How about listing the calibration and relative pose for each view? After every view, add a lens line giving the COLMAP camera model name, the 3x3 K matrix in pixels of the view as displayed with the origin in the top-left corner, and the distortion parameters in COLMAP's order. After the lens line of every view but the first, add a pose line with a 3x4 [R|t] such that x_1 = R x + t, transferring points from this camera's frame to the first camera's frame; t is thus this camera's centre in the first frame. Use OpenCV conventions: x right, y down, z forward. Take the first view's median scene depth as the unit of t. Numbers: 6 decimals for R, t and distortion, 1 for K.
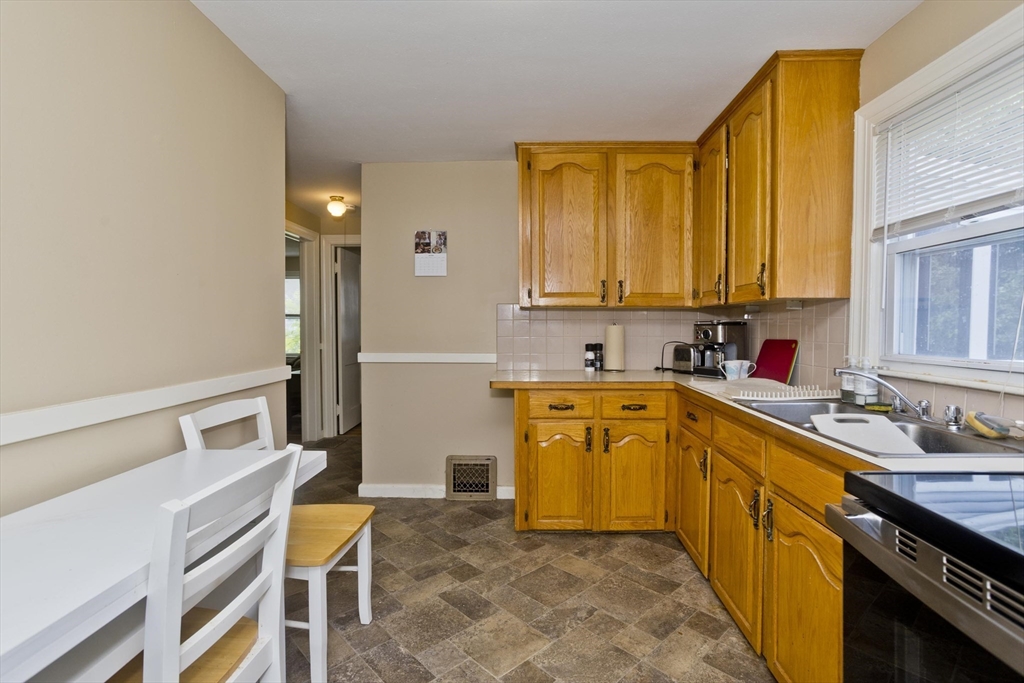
lens RADIAL K [[489.8, 0, 513.1], [0, 489.8, 335.6], [0, 0, 1]] dist [-0.053943, 0.029596]
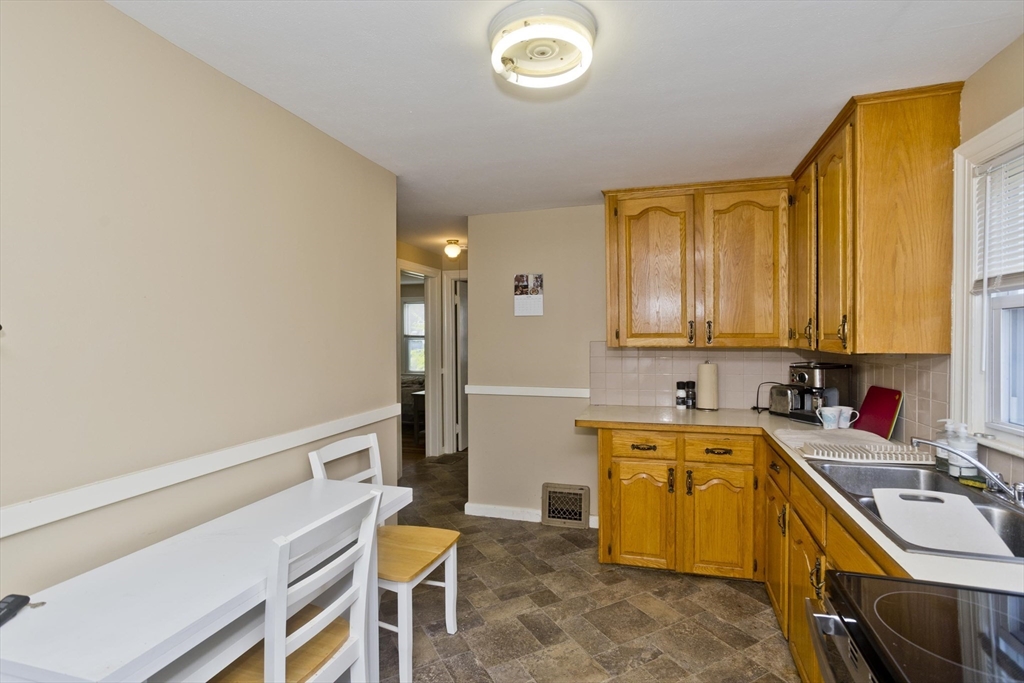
lens RADIAL K [[487.1, 0, 511.5], [0, 487.1, 334.9], [0, 0, 1]] dist [-0.053756, 0.029345]
pose [[0.963741, -0.004672, -0.266797, 0.116965], [-0.001201, 0.999761, -0.021849, -0.077610], [0.266835, 0.021377, 0.963505, -0.073328]]
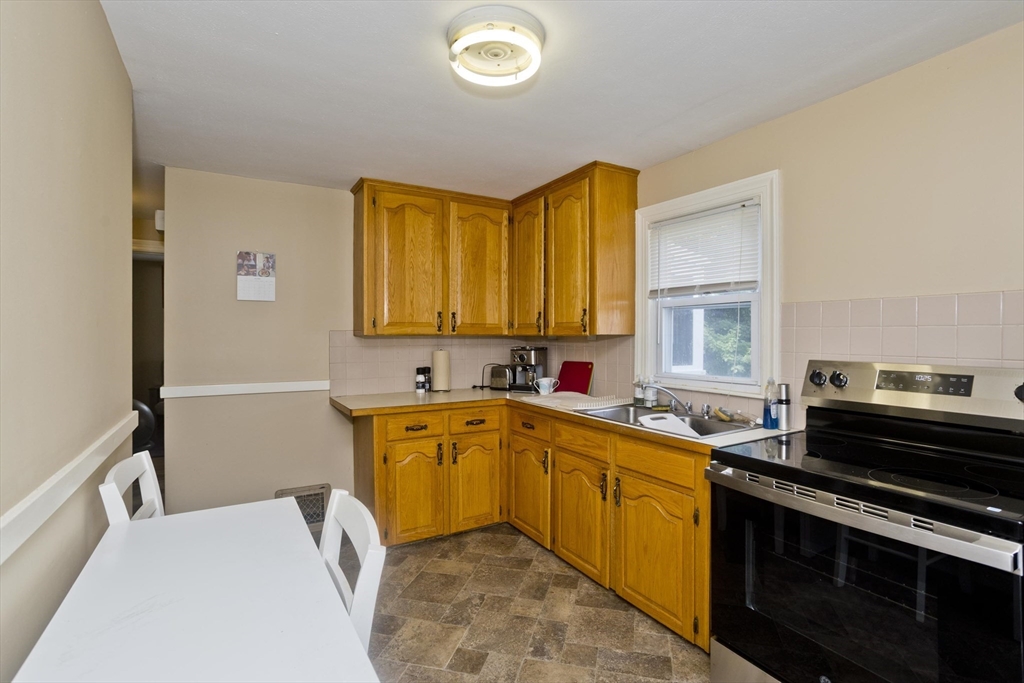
lens RADIAL K [[489.8, 0, 513.1], [0, 489.8, 335.6], [0, 0, 1]] dist [-0.053943, 0.029596]
pose [[0.845902, -0.001704, 0.533336, -0.343590], [0.013375, 0.999748, -0.018020, -0.044521], [-0.533171, 0.022376, 0.845711, -0.057241]]
